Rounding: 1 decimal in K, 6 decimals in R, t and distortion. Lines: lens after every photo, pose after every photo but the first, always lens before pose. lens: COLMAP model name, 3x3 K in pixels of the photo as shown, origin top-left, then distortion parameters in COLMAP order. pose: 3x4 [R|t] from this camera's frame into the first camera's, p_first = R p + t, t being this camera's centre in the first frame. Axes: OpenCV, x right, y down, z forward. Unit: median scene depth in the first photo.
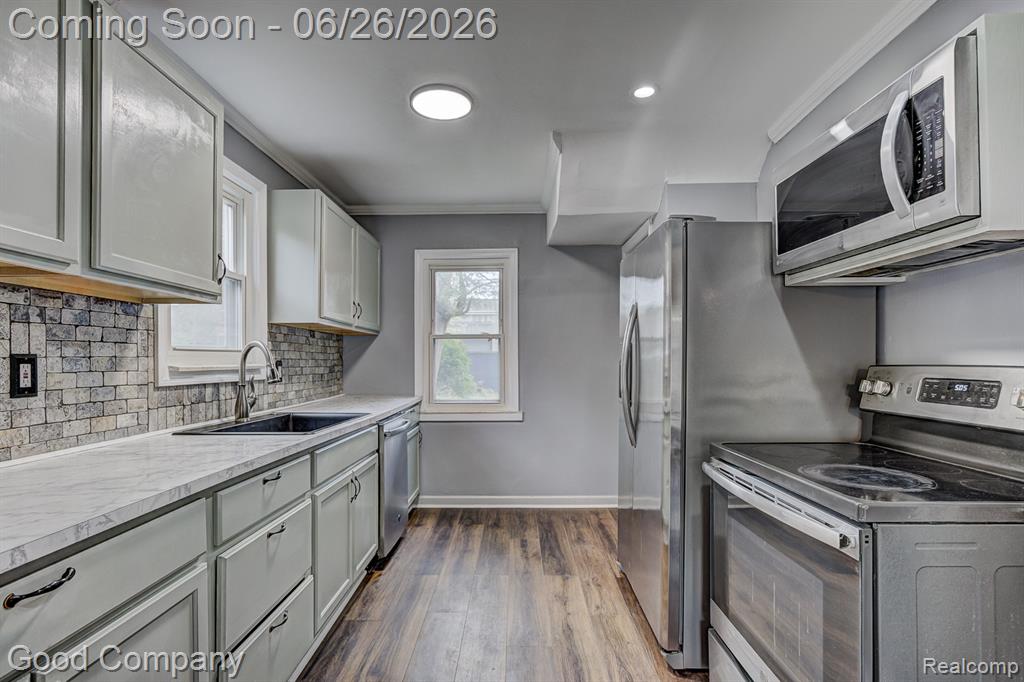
lens RADIAL K [[501.7, 0, 498.8], [0, 501.7, 357.1], [0, 0, 1]] dist [-0.017178, 0.014109]
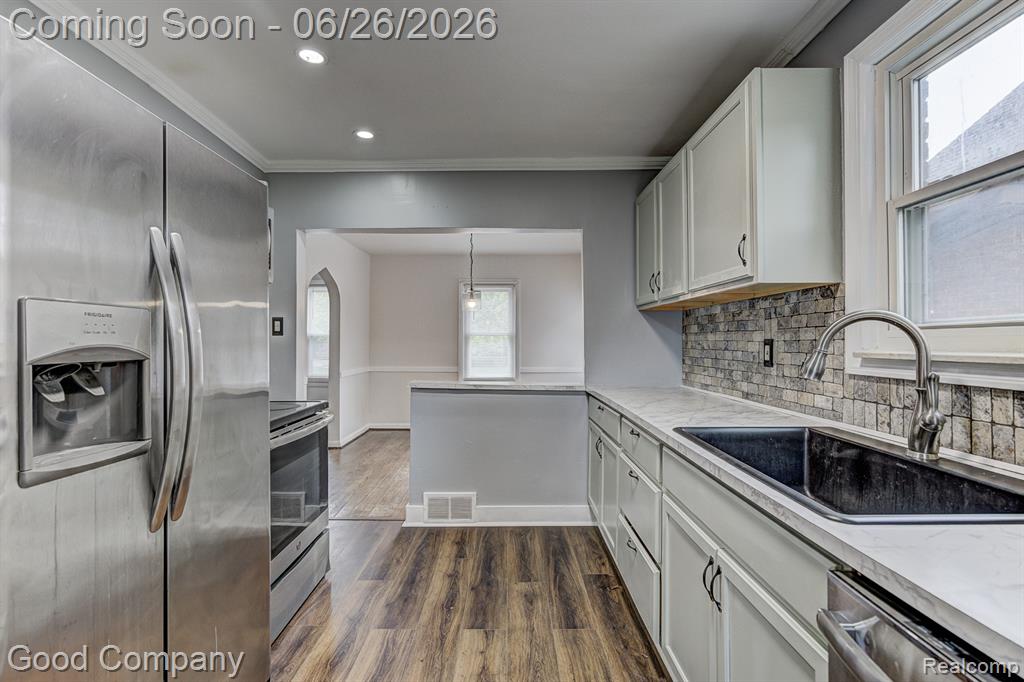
lens RADIAL K [[460.2, 0, 517.4], [0, 460.2, 341.1], [0, 0, 1]] dist [0.004754, 0.001808]
pose [[-0.998056, -0.000423, -0.062318, -0.048735], [0.000166, 0.999955, -0.009445, 0.008558], [0.062320, -0.009437, -0.998012, 1.496205]]
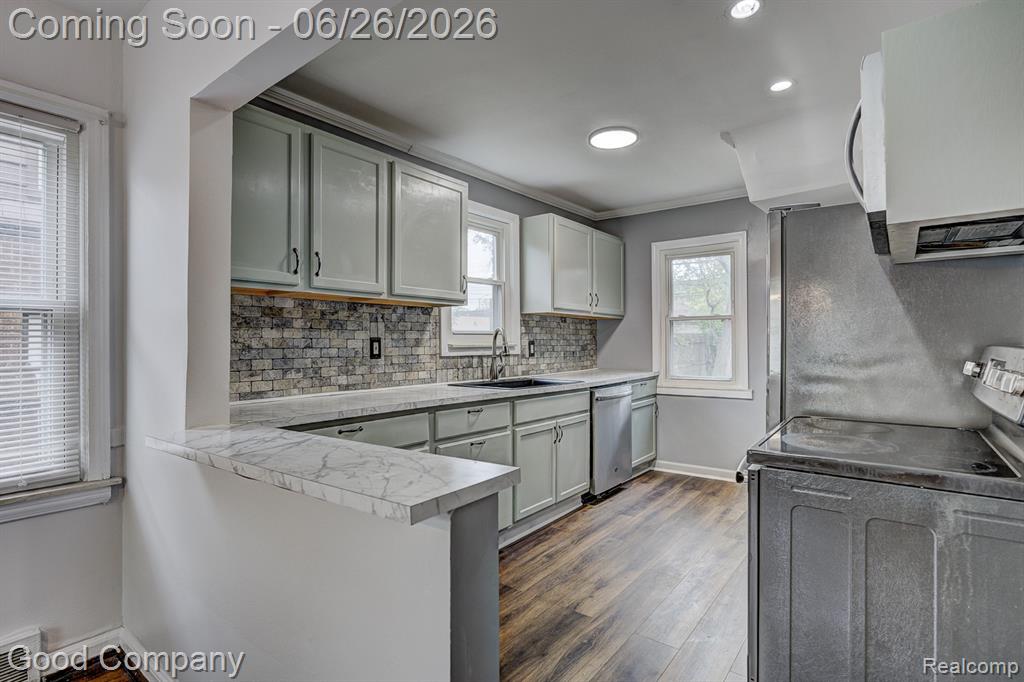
lens RADIAL K [[508.9, 0, 501.2], [0, 508.9, 341.3], [0, 0, 1]] dist [-0.015285, 0.000625]
pose [[0.791305, -0.000407, -0.611422, 0.442515], [0.005595, 0.999963, 0.006576, -0.000952], [0.611397, -0.008624, 0.791277, -0.196219]]
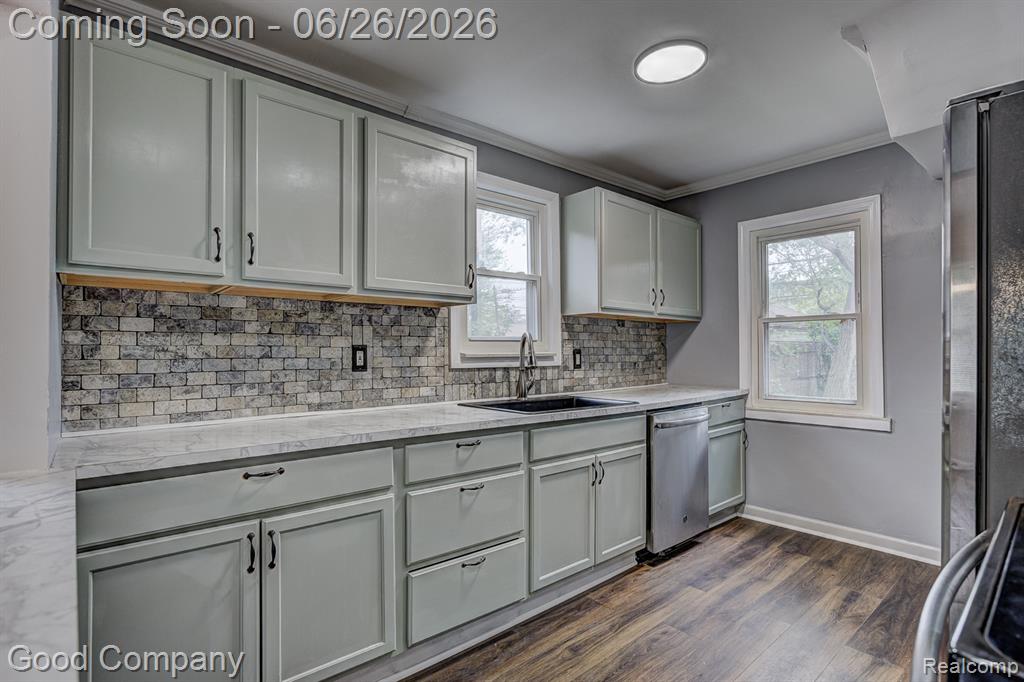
lens RADIAL K [[501.7, 0, 483.5], [0, 501.7, 347.8], [0, 0, 1]] dist [-0.017178, 0.014109]
pose [[0.650224, -0.004433, -0.759729, 0.343572], [0.006946, 0.999976, 0.000110, 0.003649], [0.759711, -0.005348, 0.650239, 0.155177]]
